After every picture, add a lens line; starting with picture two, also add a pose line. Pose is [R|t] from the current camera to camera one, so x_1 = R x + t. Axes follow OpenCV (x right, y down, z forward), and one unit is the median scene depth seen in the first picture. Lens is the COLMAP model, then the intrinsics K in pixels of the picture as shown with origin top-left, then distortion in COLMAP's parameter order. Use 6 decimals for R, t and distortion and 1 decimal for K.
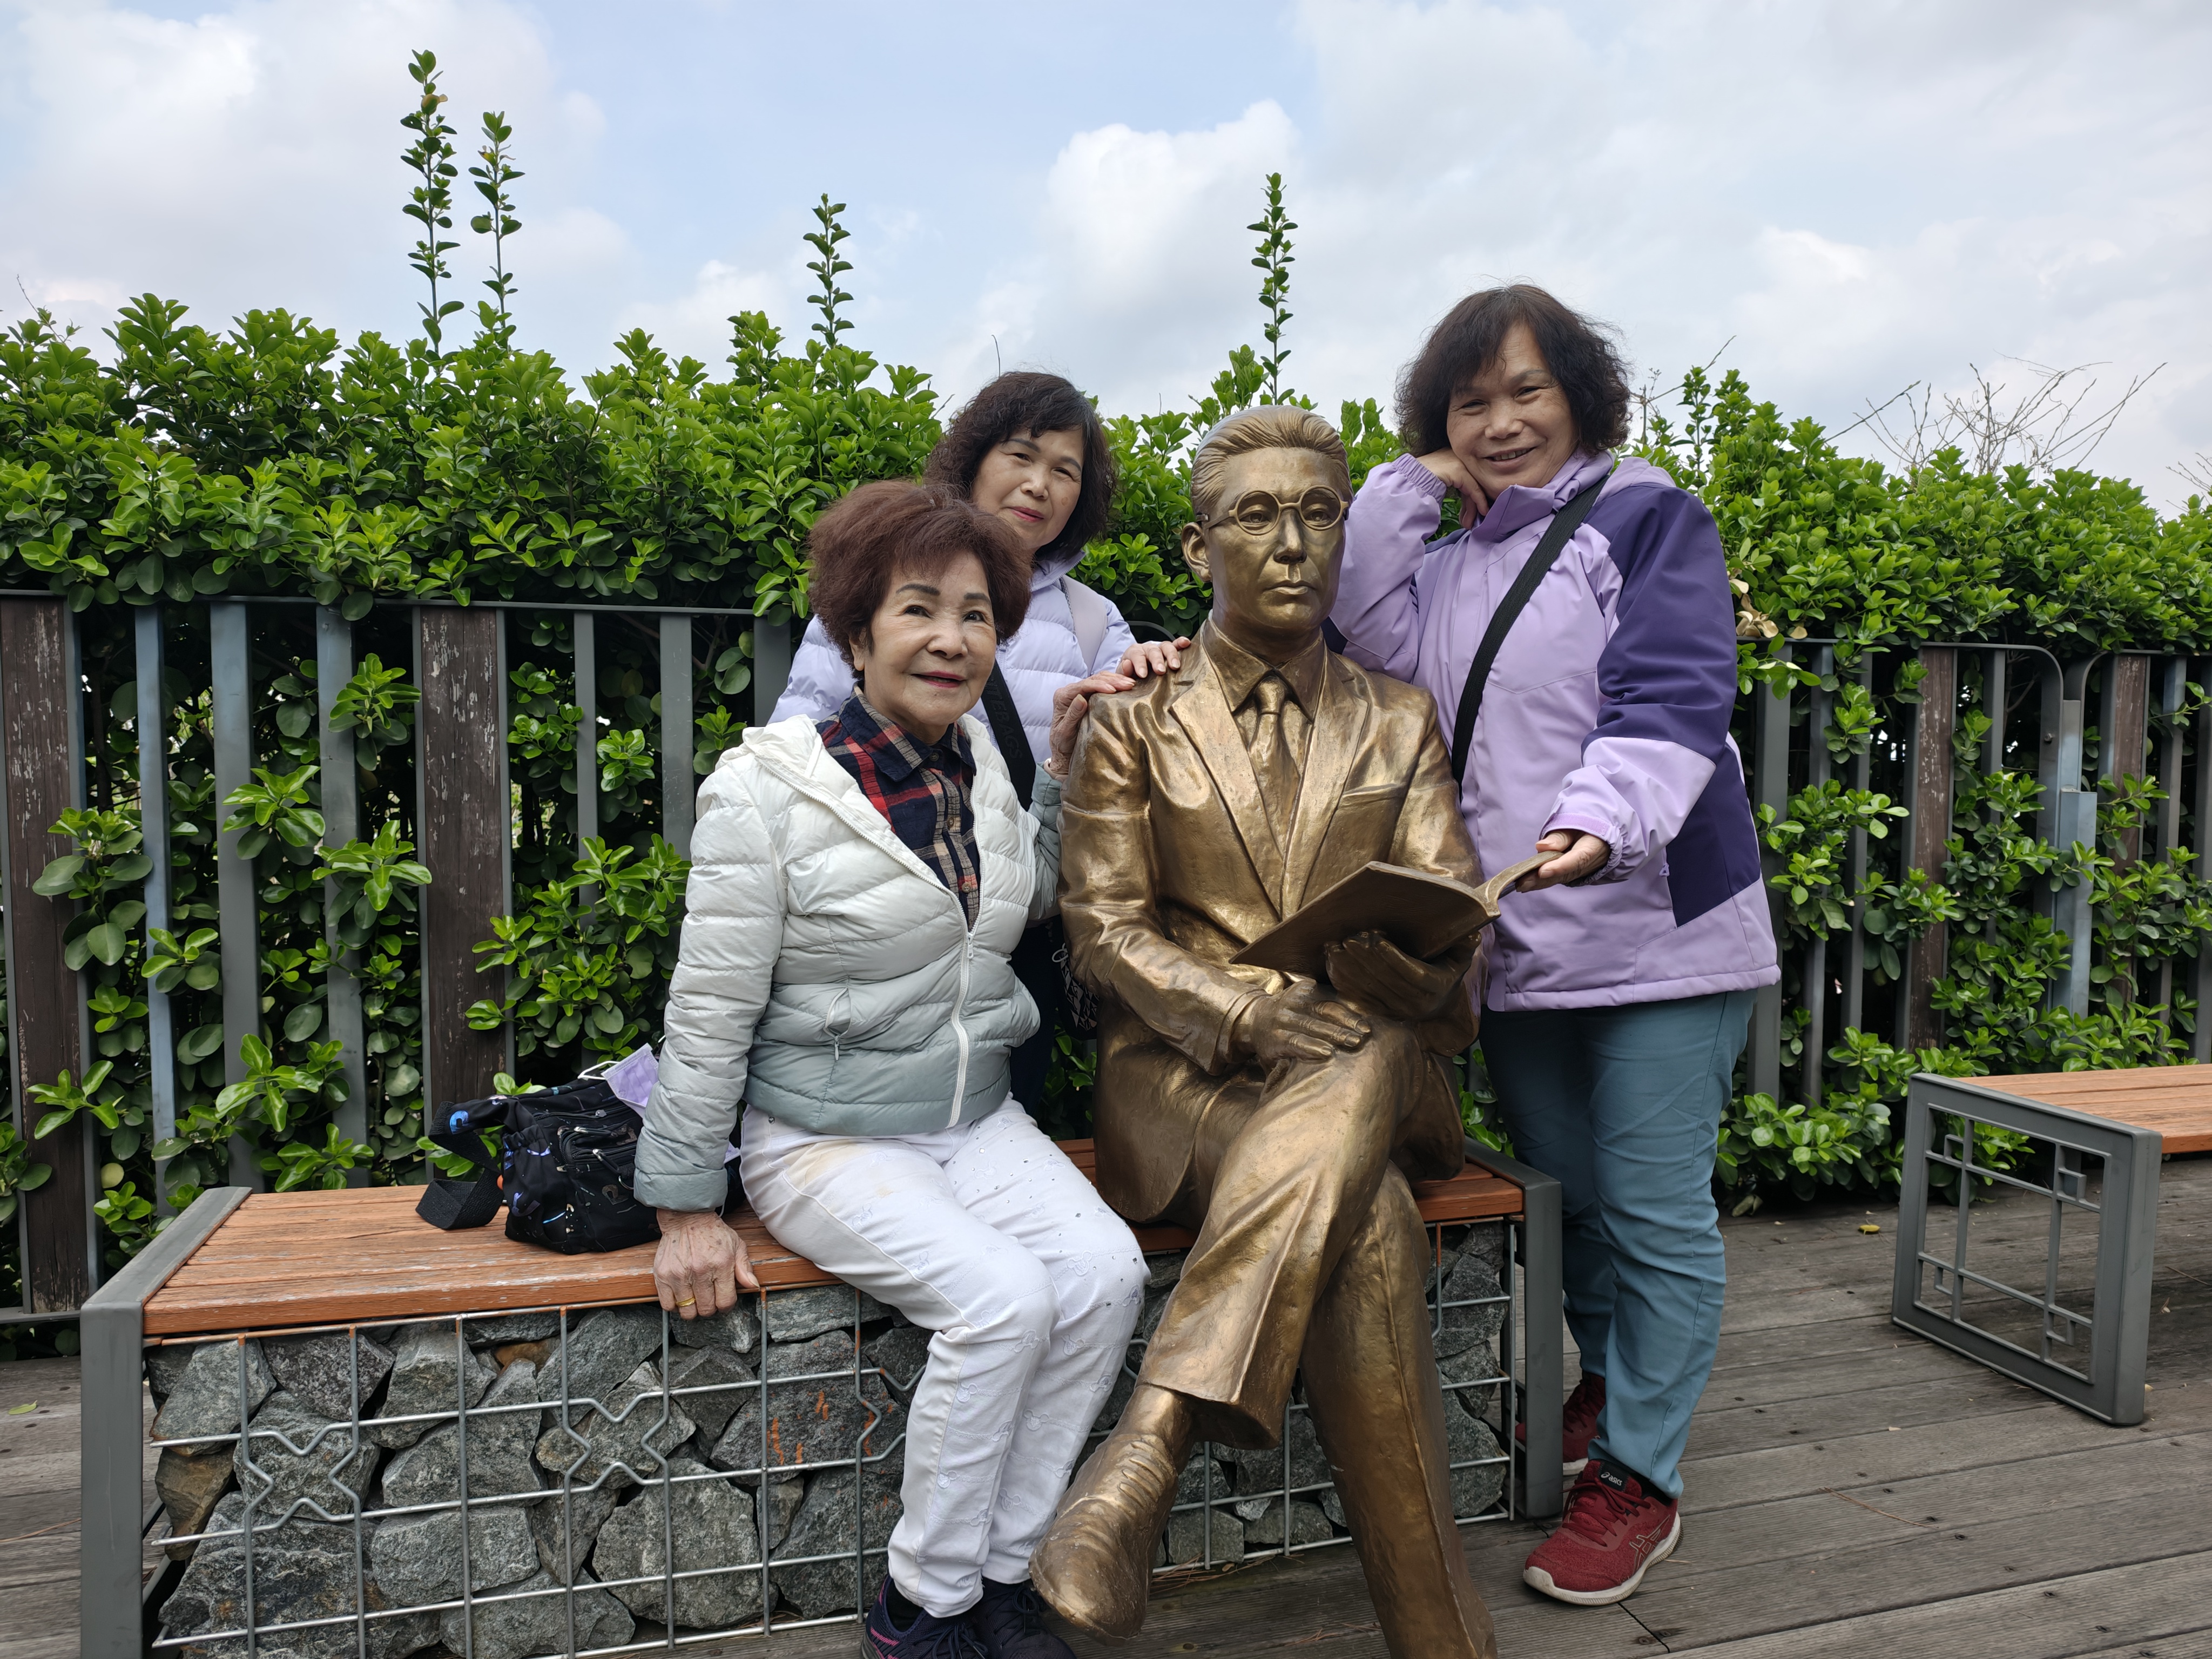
lens RADIAL K [[1485.9, 0, 1149.0], [0, 1485.9, 835.3], [0, 0, 1]] dist [0.158417, -0.269872]
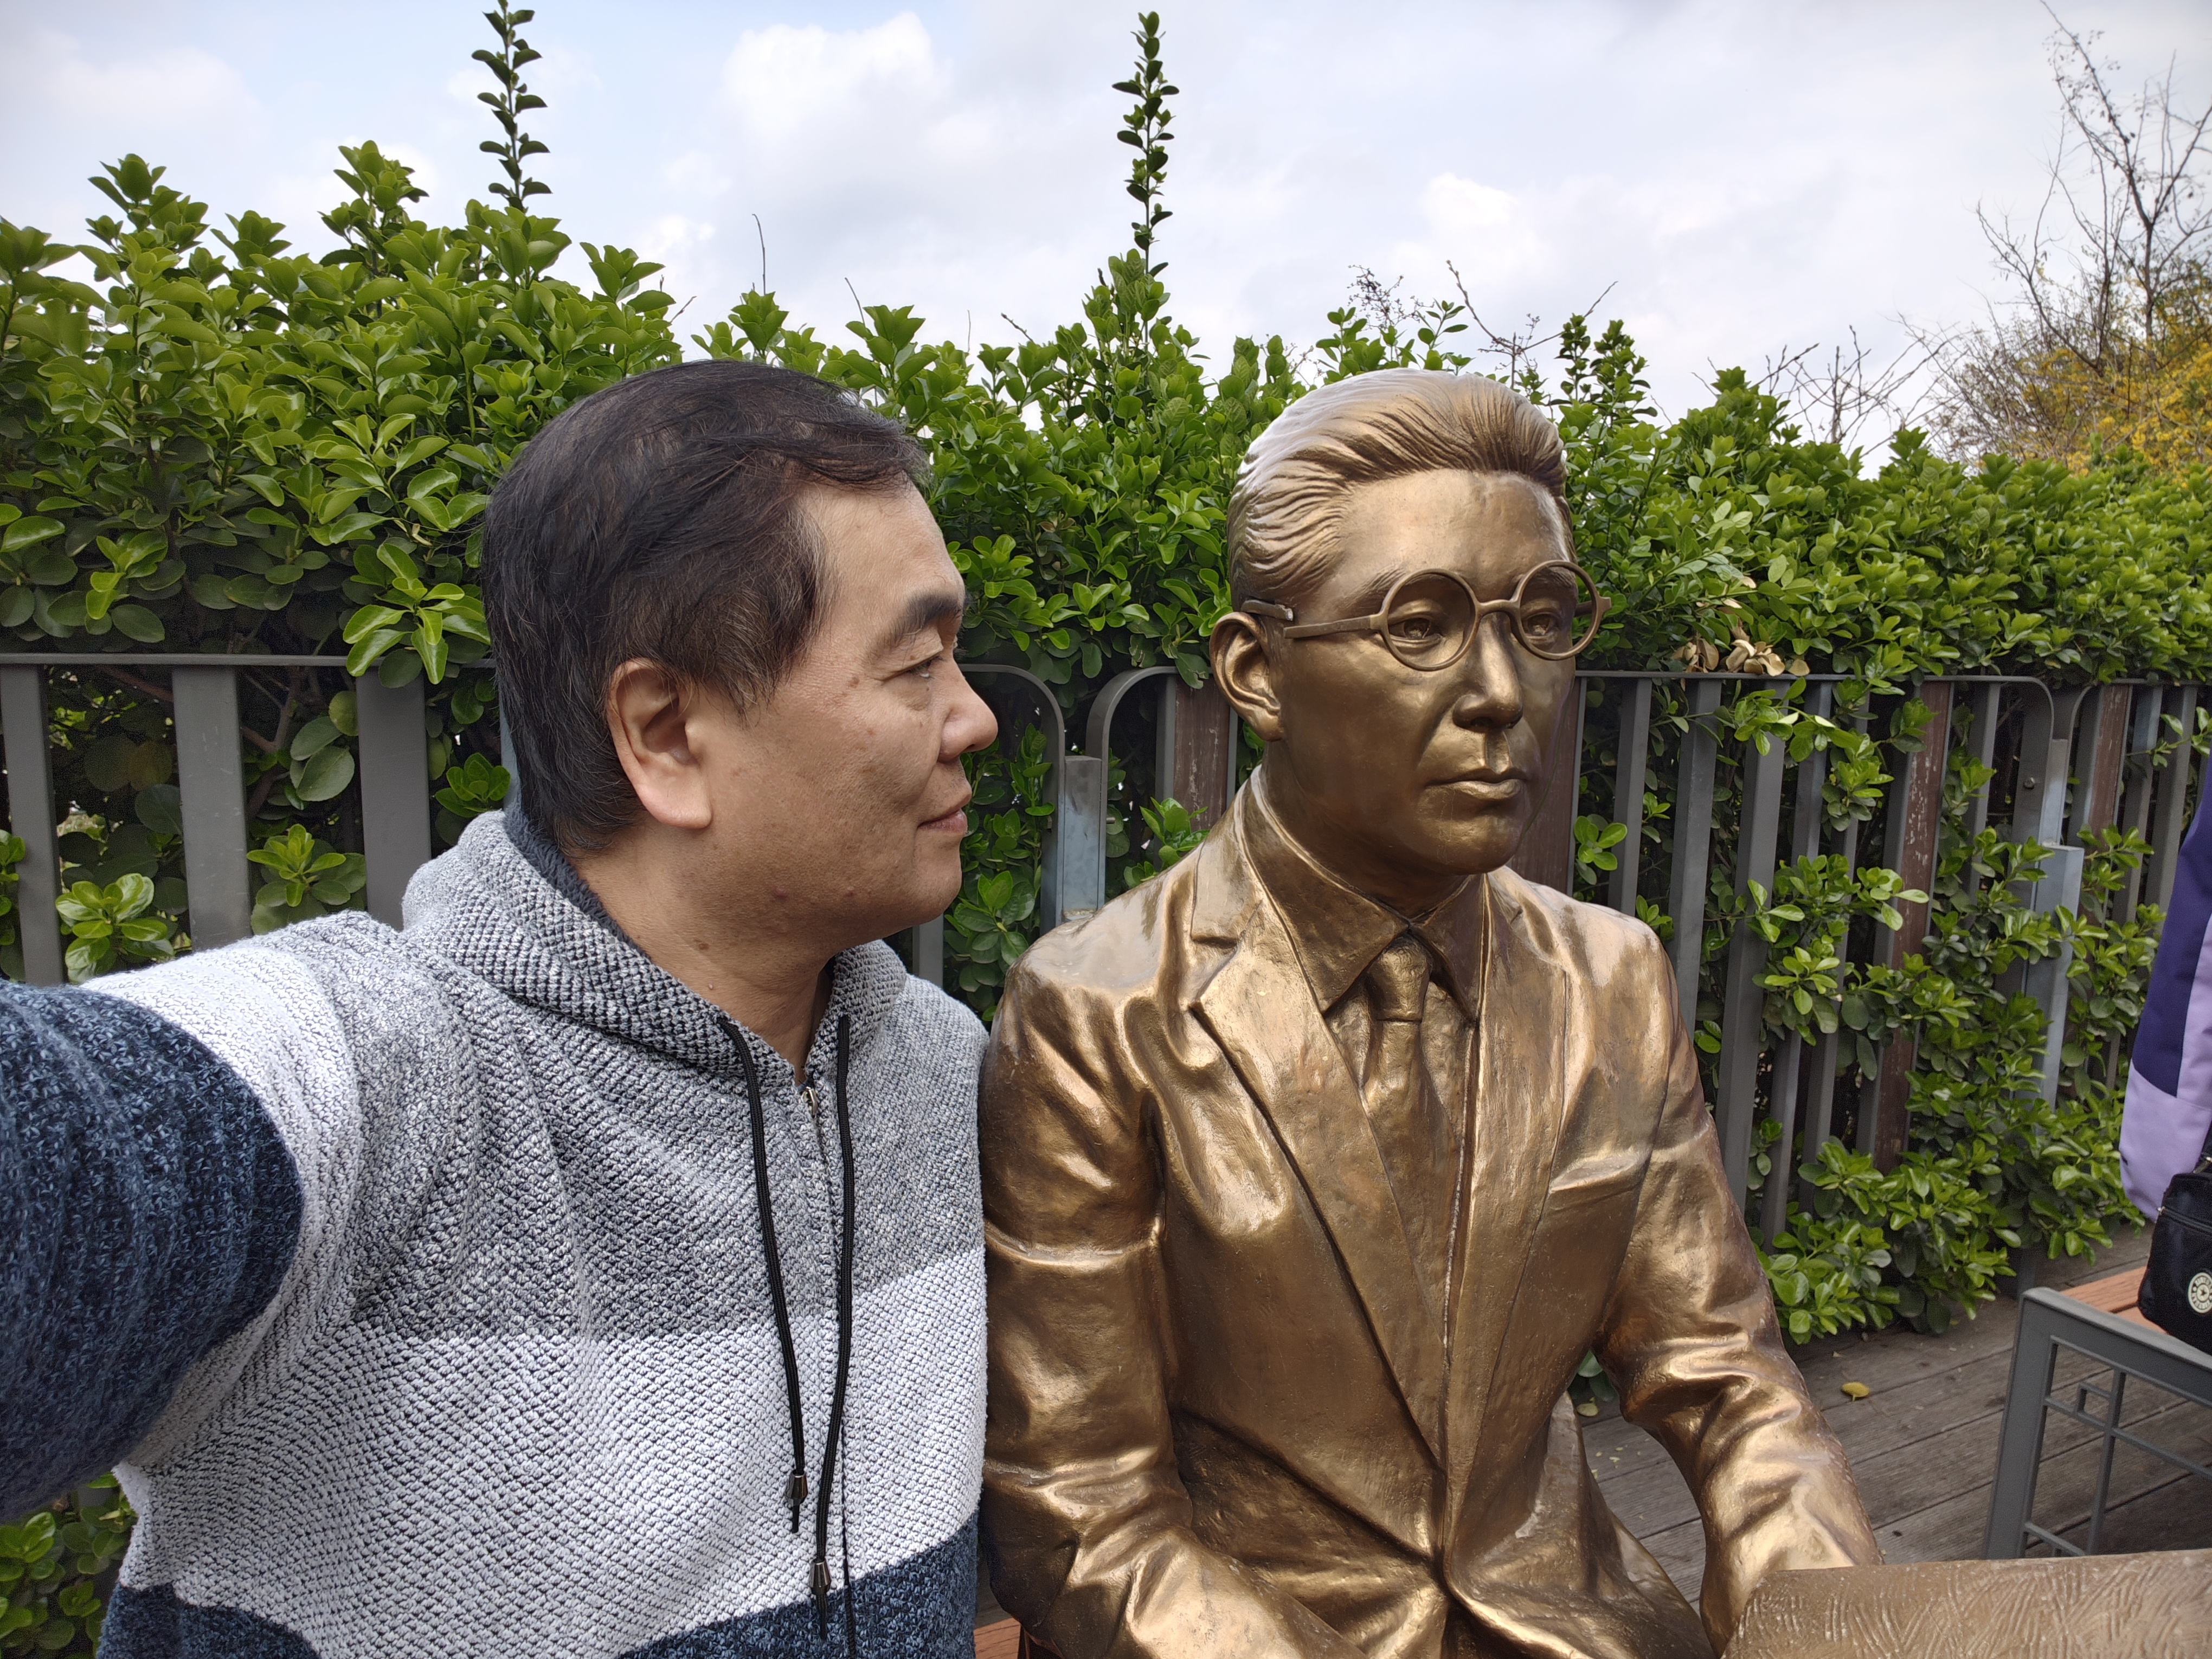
lens RADIAL K [[1353.6, 0, 1106.0], [0, 1353.6, 829.5], [0, 0, 1]] dist [0.045483, -0.023609]
pose [[0.987087, -0.005963, 0.160075, -0.055715], [-0.006888, 0.996802, 0.079608, -0.118641], [-0.160038, -0.079683, 0.983890, 0.394134]]
